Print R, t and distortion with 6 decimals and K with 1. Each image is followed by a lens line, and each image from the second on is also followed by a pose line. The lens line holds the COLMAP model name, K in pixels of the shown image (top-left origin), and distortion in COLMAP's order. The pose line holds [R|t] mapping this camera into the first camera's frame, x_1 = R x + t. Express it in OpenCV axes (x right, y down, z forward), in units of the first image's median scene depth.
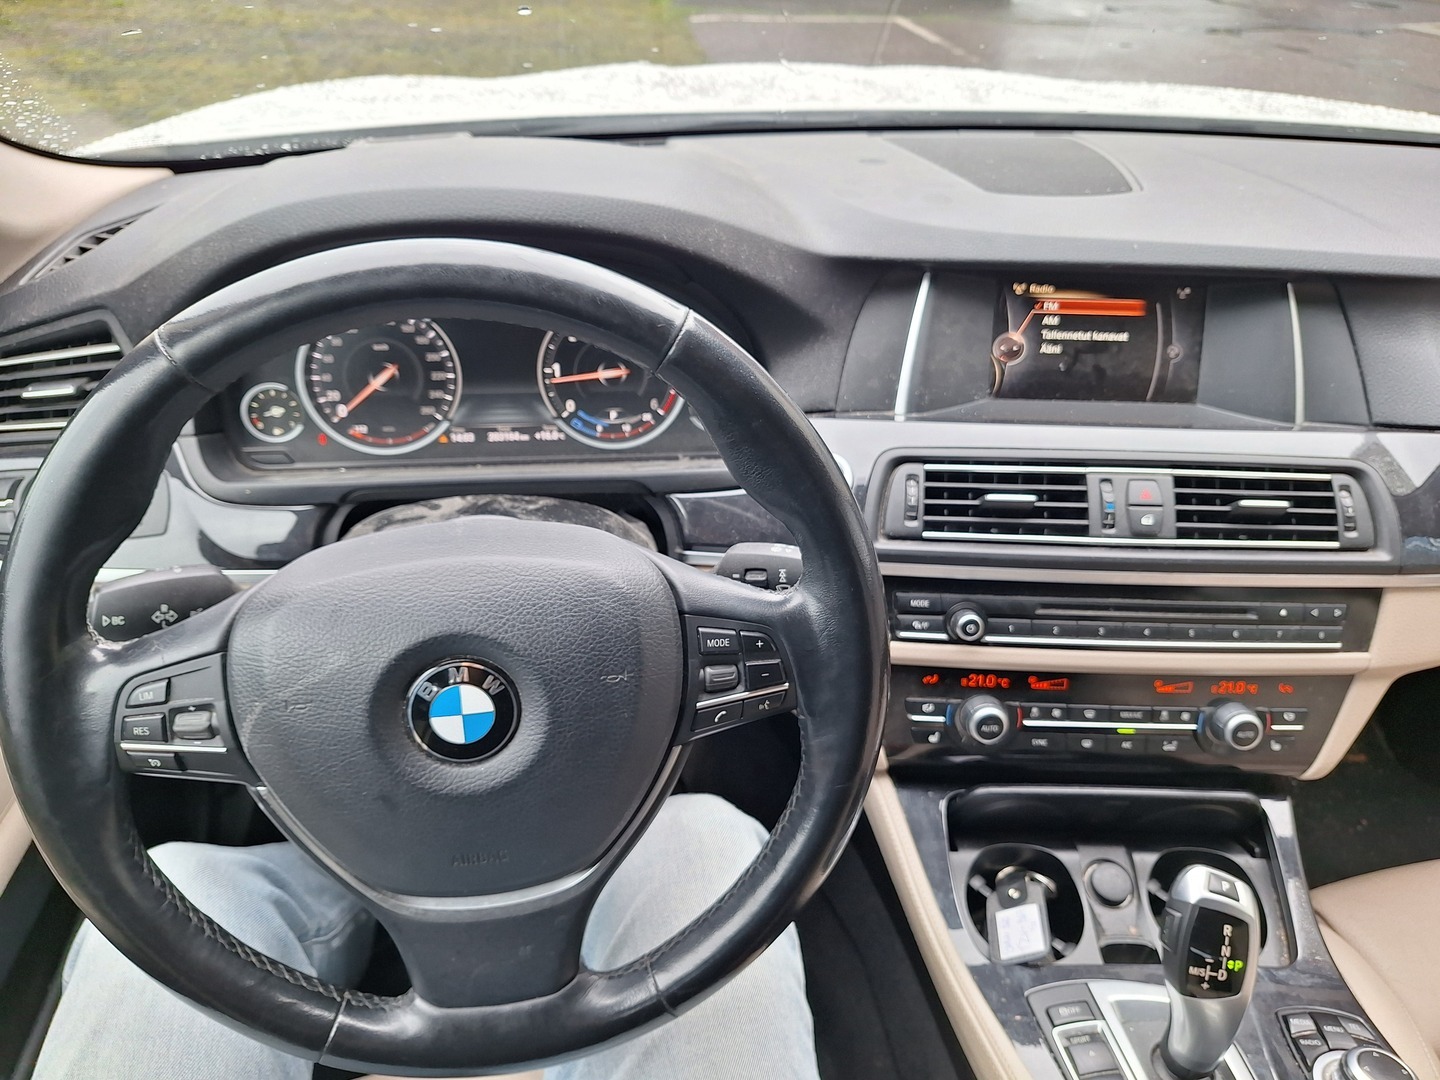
lens RADIAL K [[1025.5, 0, 711.9], [0, 1025.5, 530.3], [0, 0, 1]] dist [0.130984, -0.204197]
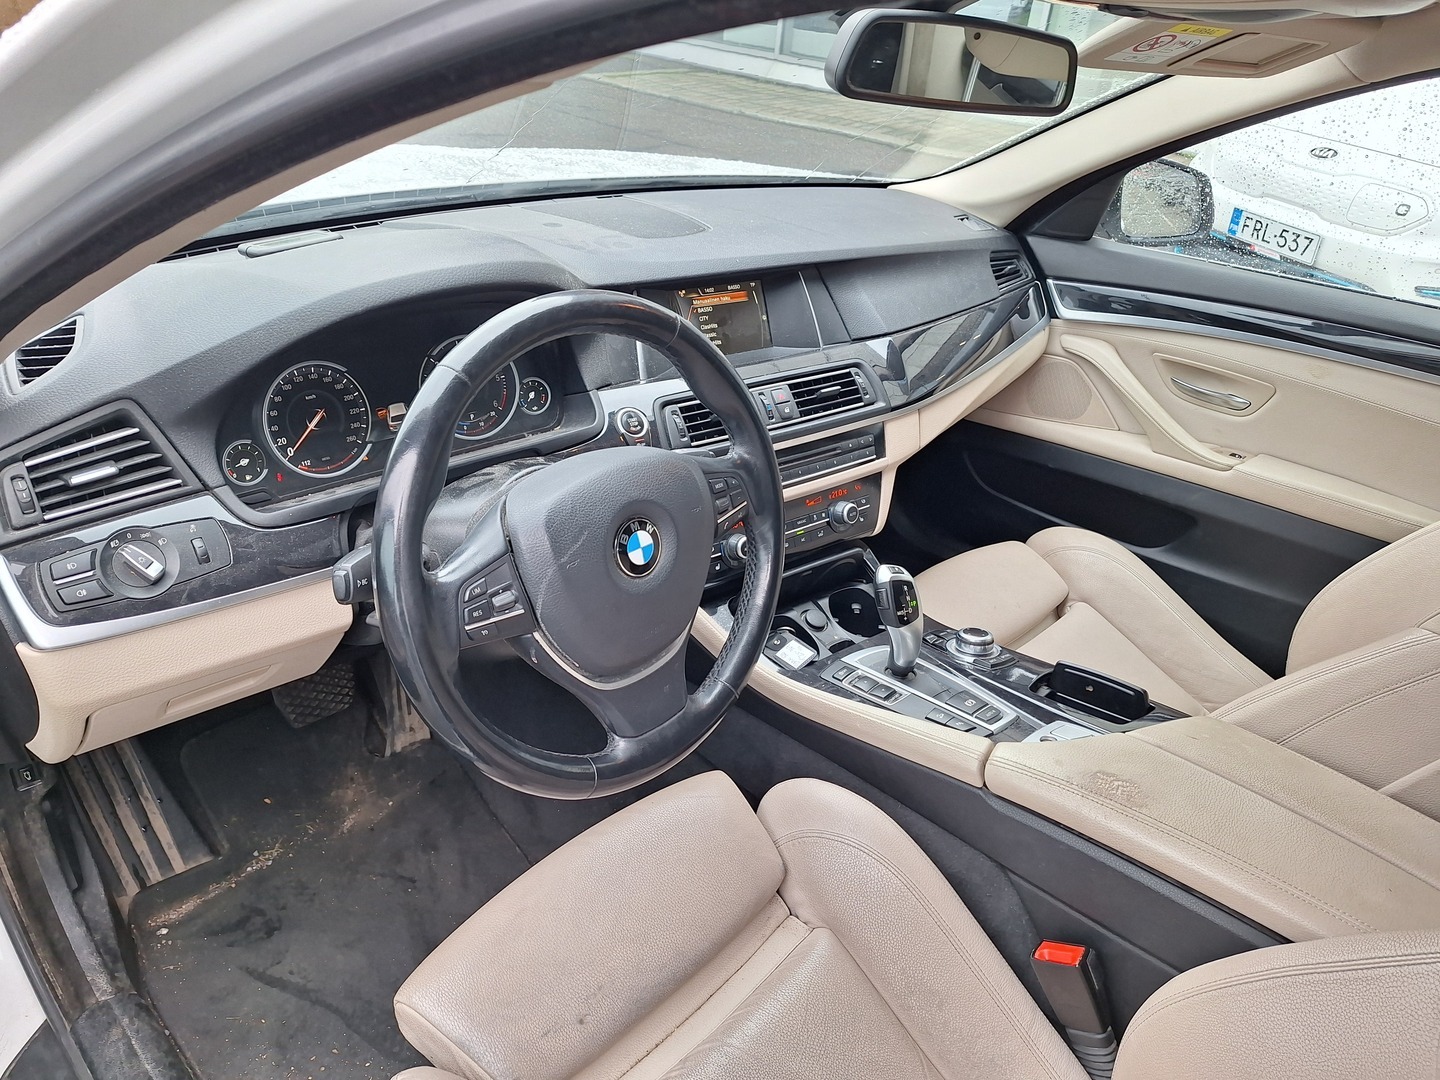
lens RADIAL K [[1025.5, 0, 711.9], [0, 1025.5, 530.3], [0, 0, 1]] dist [0.130984, -0.204197]
pose [[0.774268, -0.260044, 0.576962, -0.716245], [0.280517, 0.958246, 0.055446, 0.051310], [-0.567290, 0.118918, 0.814887, -0.322466]]
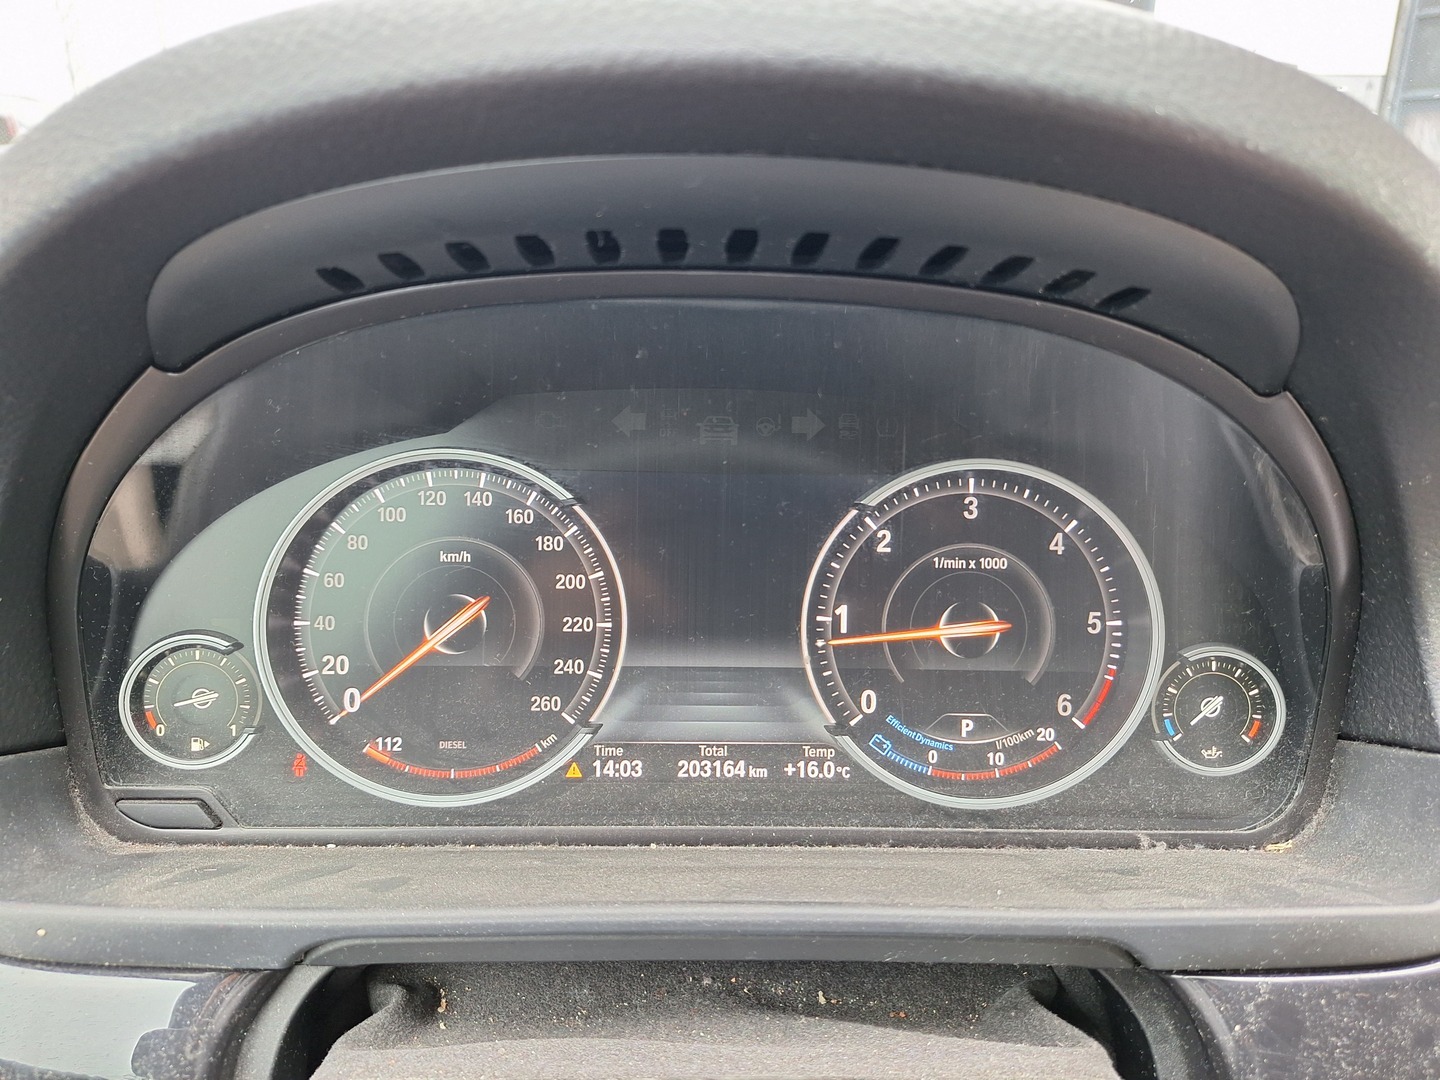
lens RADIAL K [[1025.5, 0, 711.9], [0, 1025.5, 530.3], [0, 0, 1]] dist [0.130984, -0.204197]
pose [[0.996654, 0.022509, -0.078580, -0.174399], [-0.041763, 0.966615, -0.252805, -0.080226], [0.070266, 0.255241, 0.964321, 0.576272]]
